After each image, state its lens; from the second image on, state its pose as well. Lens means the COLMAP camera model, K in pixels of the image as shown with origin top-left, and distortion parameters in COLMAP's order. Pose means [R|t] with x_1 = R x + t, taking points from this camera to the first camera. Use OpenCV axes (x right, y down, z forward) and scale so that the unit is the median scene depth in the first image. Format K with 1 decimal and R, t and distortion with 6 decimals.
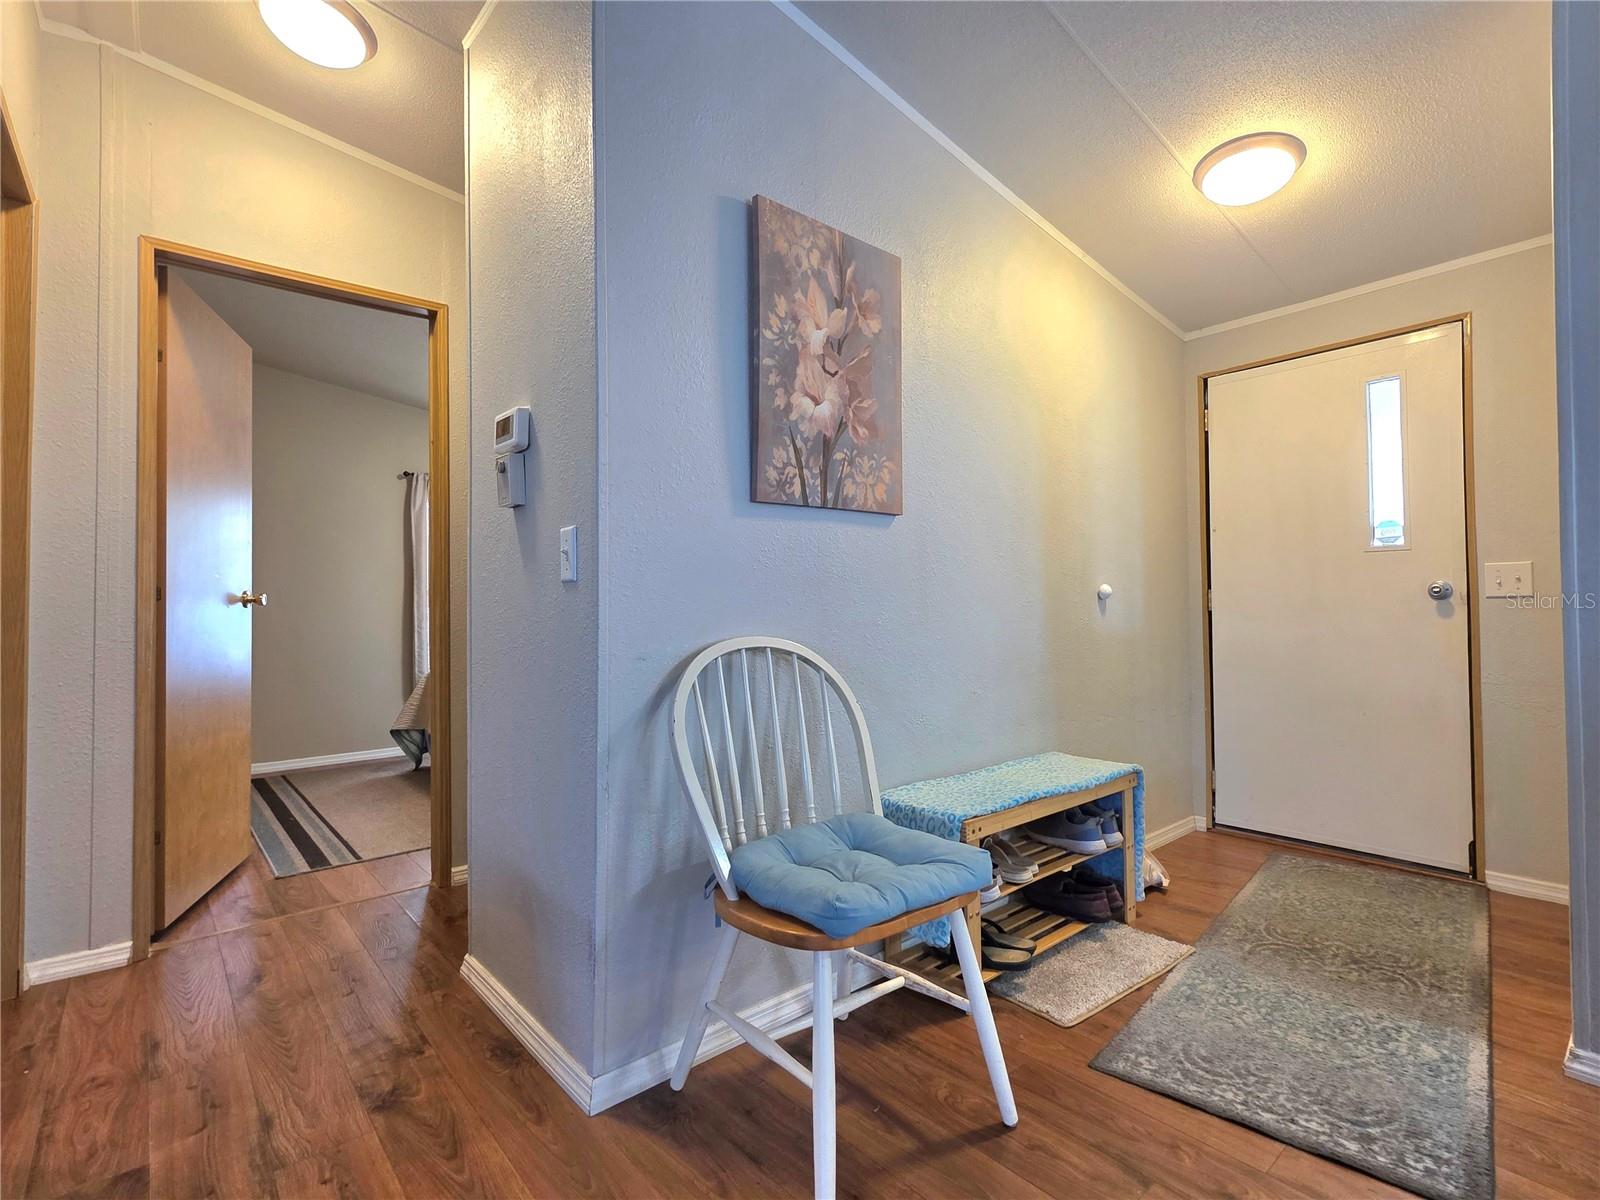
lens RADIAL K [[759.3, 0, 793.5], [0, 759.3, 592.4], [0, 0, 1]] dist [-0.000253, 0.002294]
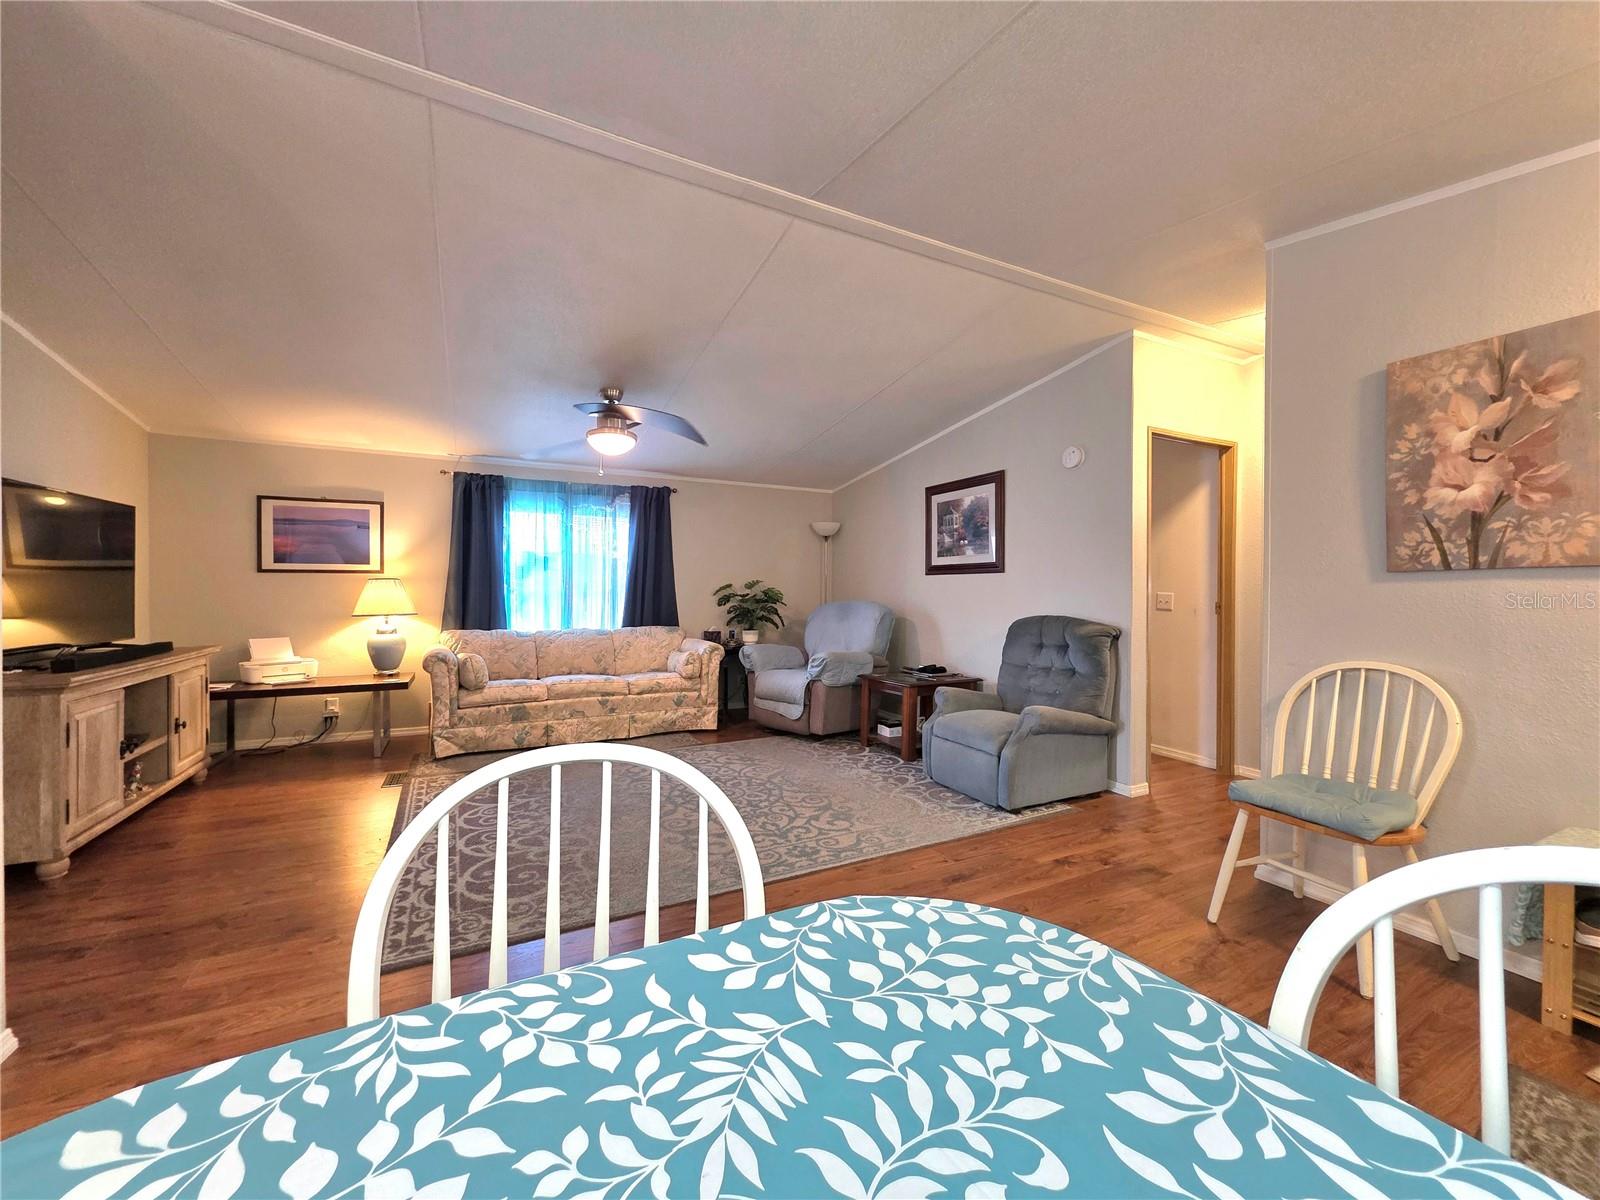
lens RADIAL K [[639.7, 0, 804.3], [0, 639.7, 594.6], [0, 0, 1]] dist [0.003002, 0.000155]
pose [[-0.228683, 0.014674, -0.973390, 1.348160], [0.021427, 0.999720, 0.010037, -0.105367], [0.973265, -0.018562, -0.228933, 0.162263]]
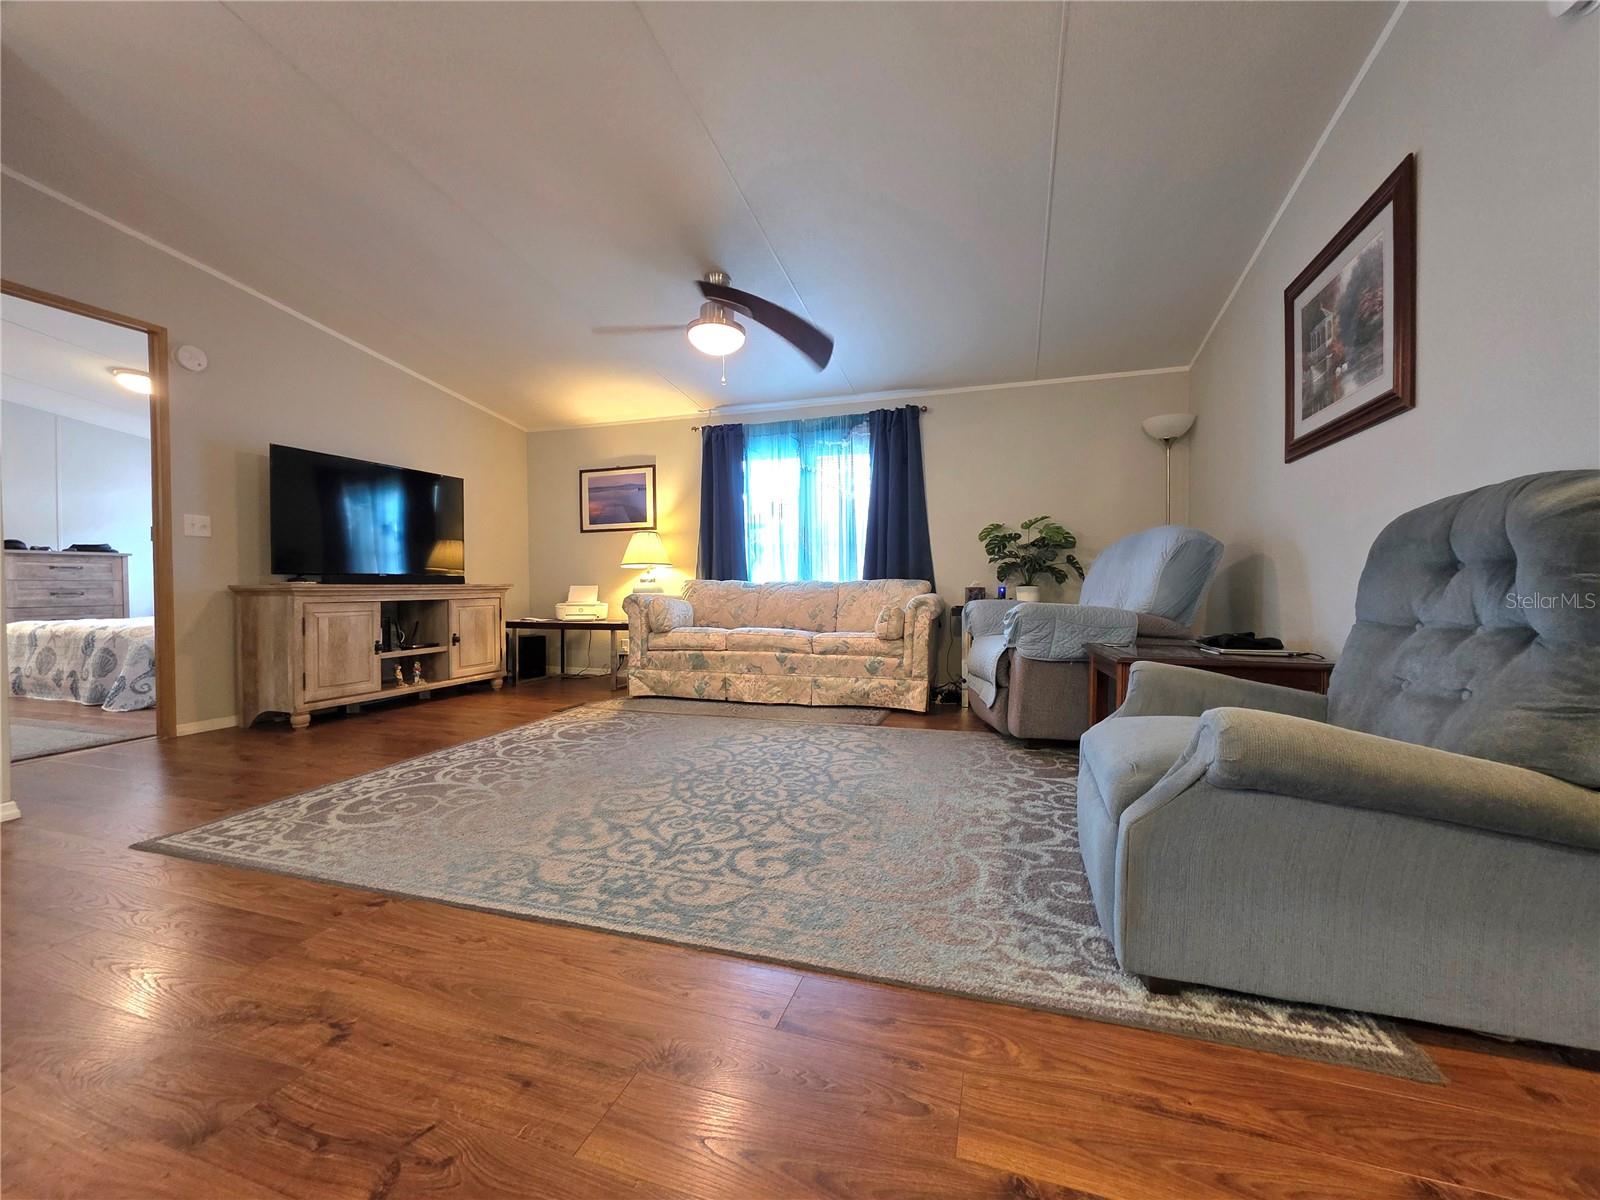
lens RADIAL K [[639.7, 0, 801.2], [0, 639.7, 591.6], [0, 0, 1]] dist [0.003002, 0.000155]
pose [[-0.854381, 0.019200, -0.519292, 0.161208], [0.027334, 0.999594, -0.008015, 0.115007], [0.518927, -0.021042, -0.854560, 0.685840]]
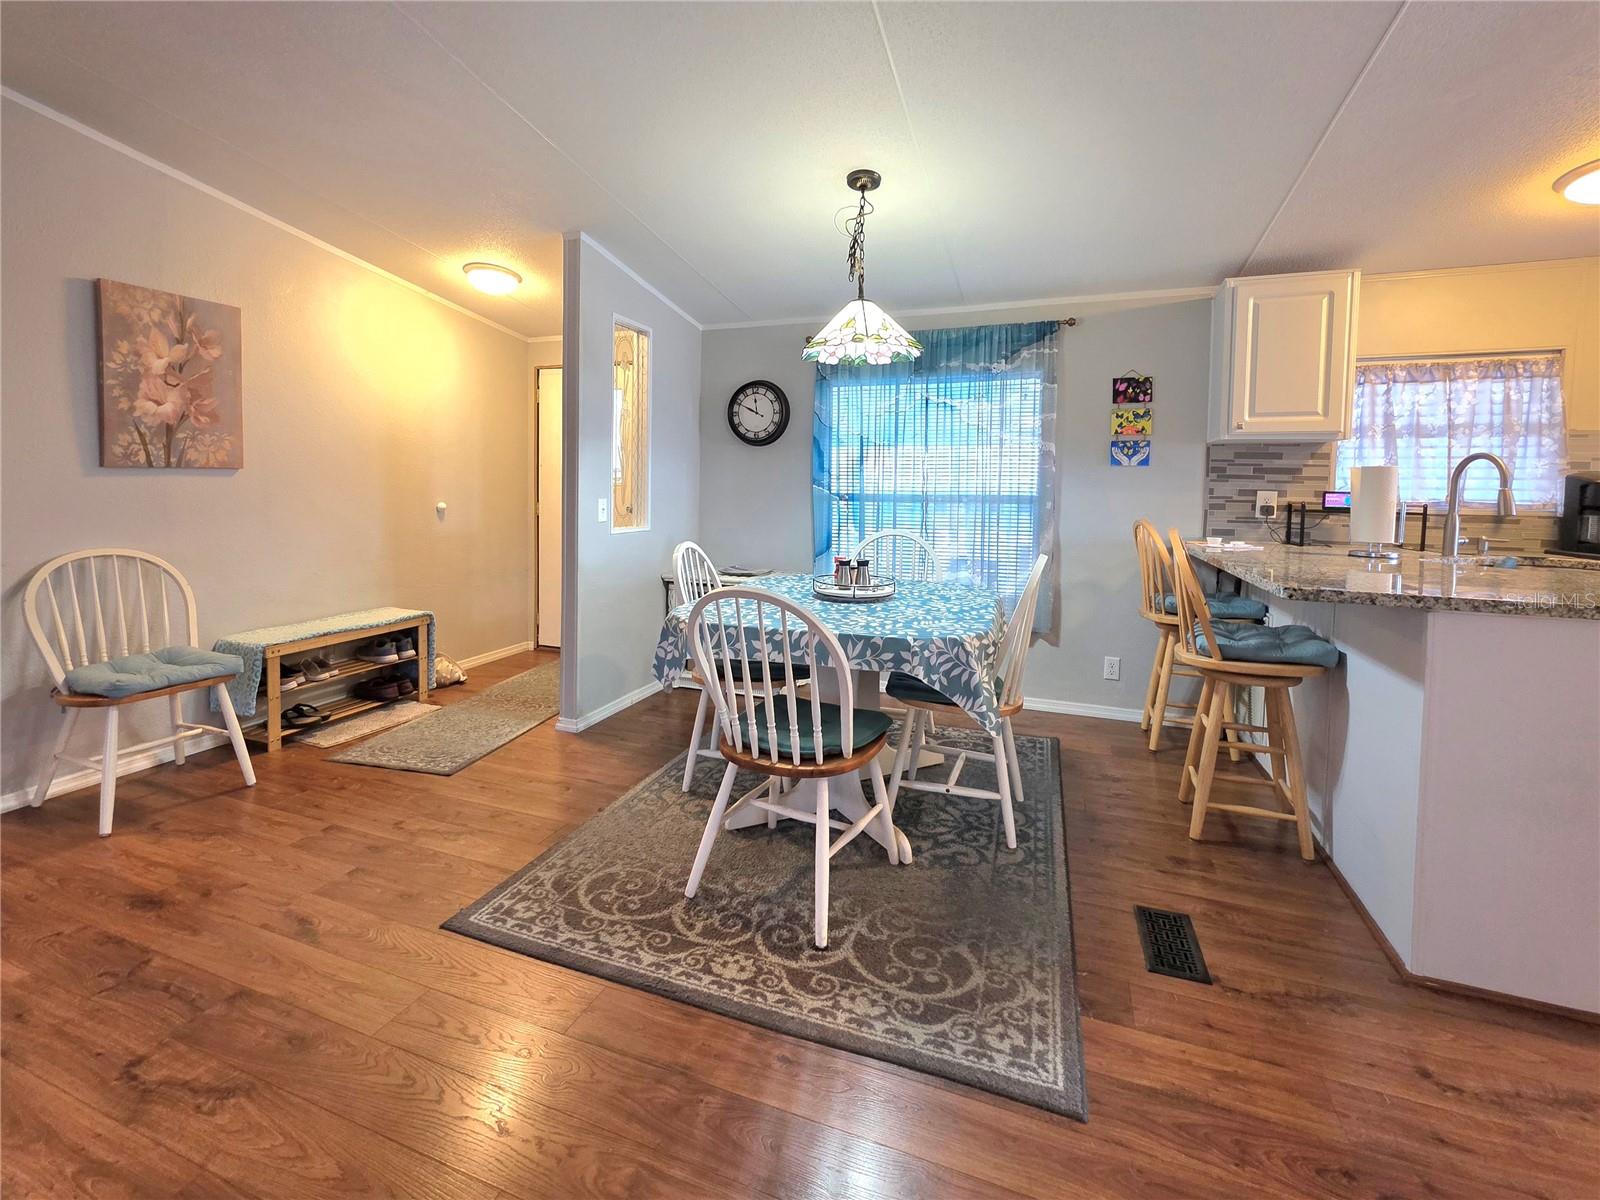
lens RADIAL K [[719.7, 0, 774.0], [0, 719.7, 518.4], [0, 0, 1]] dist [0.001722, 0.000869]
pose [[0.881418, -0.000345, 0.472337, 0.466321], [-0.034561, 0.997272, 0.065222, -0.151096], [-0.471071, -0.073812, 0.879001, -1.015661]]
